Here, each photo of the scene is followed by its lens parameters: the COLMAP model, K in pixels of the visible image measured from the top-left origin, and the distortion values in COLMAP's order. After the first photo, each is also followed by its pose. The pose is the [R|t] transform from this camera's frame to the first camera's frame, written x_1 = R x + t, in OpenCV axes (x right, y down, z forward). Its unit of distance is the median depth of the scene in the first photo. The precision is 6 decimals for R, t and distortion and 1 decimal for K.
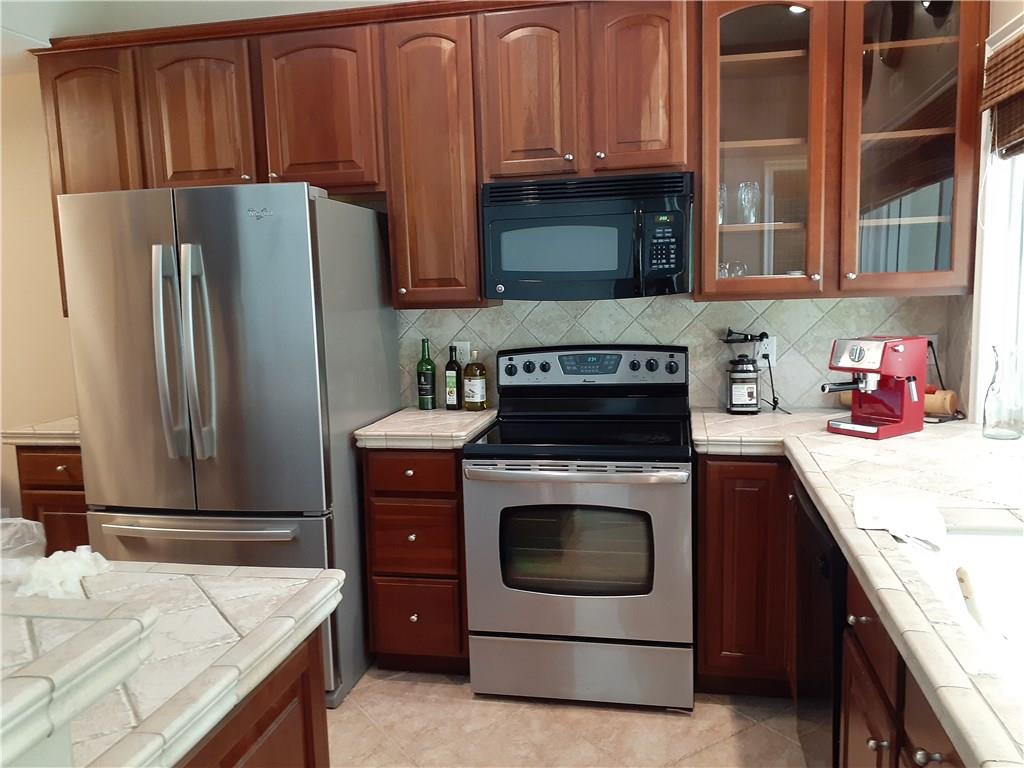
lens RADIAL K [[808.7, 0, 513.5], [0, 808.7, 390.3], [0, 0, 1]] dist [0.094212, -0.137079]
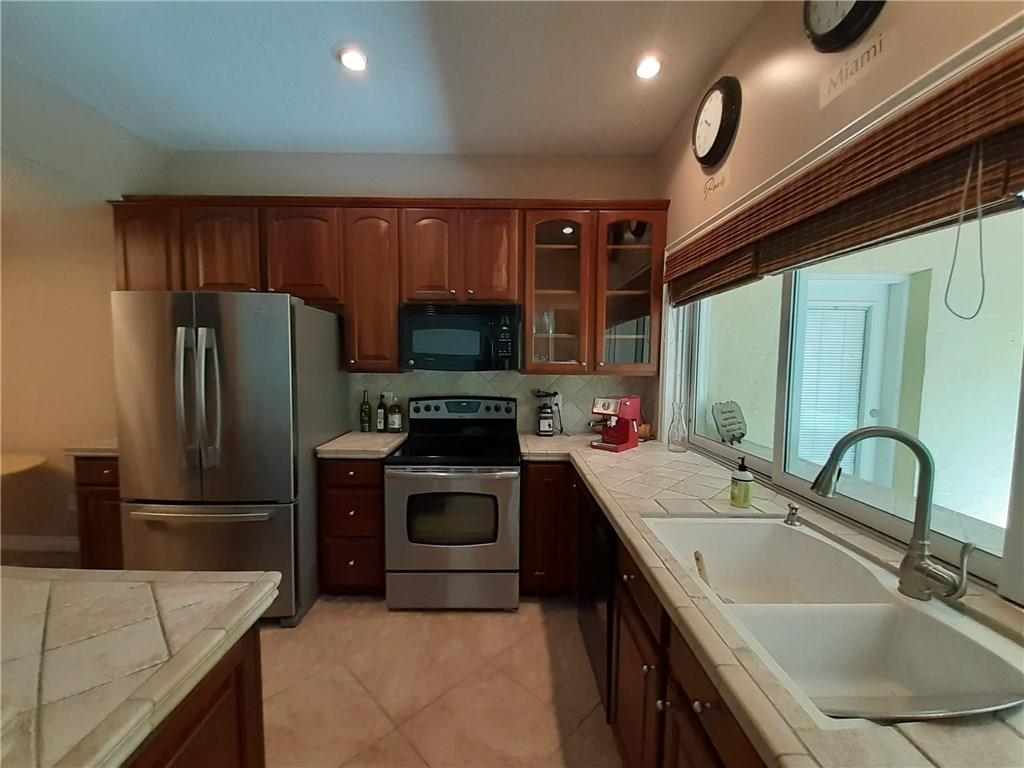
lens RADIAL K [[402.9, 0, 507.2], [0, 402.9, 387.7], [0, 0, 1]] dist [0.023999, -0.016905]
pose [[0.977373, 0.023719, 0.210189, 0.003764], [-0.010617, 0.997941, -0.063247, -0.021932], [-0.211256, 0.059584, 0.975613, 0.130208]]
